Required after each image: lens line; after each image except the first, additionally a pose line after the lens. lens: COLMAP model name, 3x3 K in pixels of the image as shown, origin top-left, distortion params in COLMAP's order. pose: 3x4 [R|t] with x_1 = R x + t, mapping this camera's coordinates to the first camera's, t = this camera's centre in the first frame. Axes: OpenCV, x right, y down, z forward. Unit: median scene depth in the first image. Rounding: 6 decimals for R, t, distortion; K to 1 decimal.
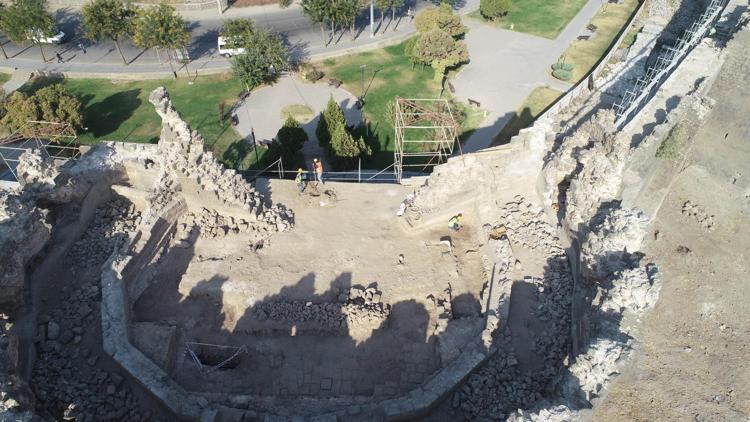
lens RADIAL K [[499.3, 0, 375.0], [0, 499.3, 211.0], [0, 0, 1]] dist [-0.001855, -0.003594]
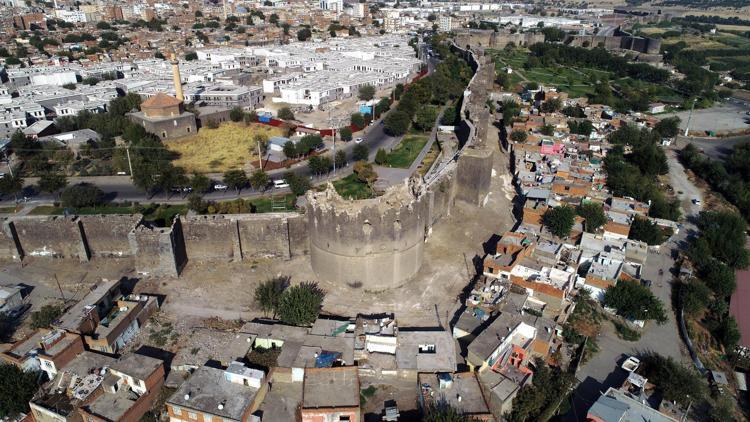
lens RADIAL K [[499.3, 0, 375.0], [0, 499.3, 211.0], [0, 0, 1]] dist [-0.001855, -0.003594]
pose [[0.963855, -0.119686, 0.238032, -0.628065], [0.186574, 0.940997, -0.282339, 0.793387], [-0.190195, 0.316545, 0.929314, -1.824777]]
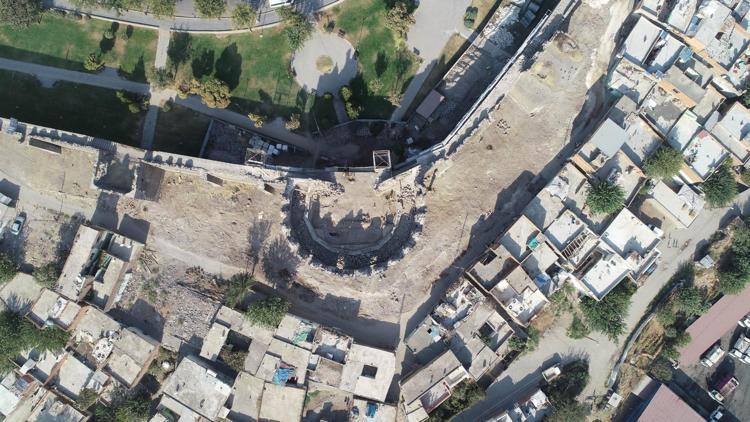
lens RADIAL K [[499.3, 0, 375.0], [0, 499.3, 211.0], [0, 0, 1]] dist [-0.001855, -0.003594]
pose [[0.999609, -0.026728, 0.008248, 0.012081], [0.013493, 0.719055, 0.694823, -1.425122], [-0.024502, -0.694439, 0.719134, -1.008098]]
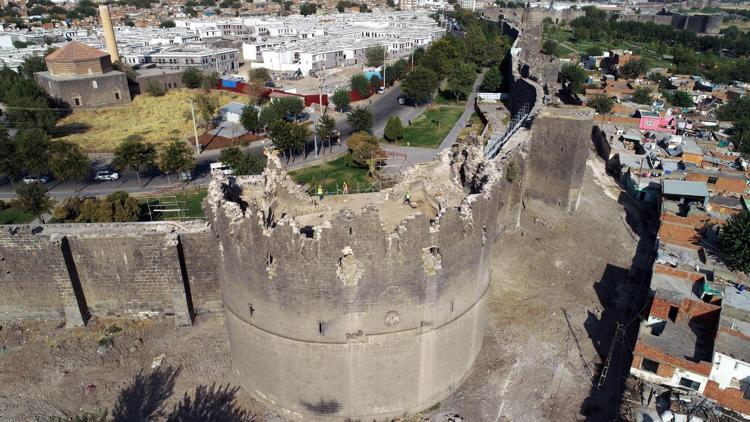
lens RADIAL K [[499.3, 0, 375.0], [0, 499.3, 211.0], [0, 0, 1]] dist [-0.001855, -0.003594]
pose [[0.971254, -0.110593, 0.210797, -0.252076], [0.170151, 0.941825, -0.289853, 0.373323], [-0.166478, 0.317388, 0.933568, -0.489938]]
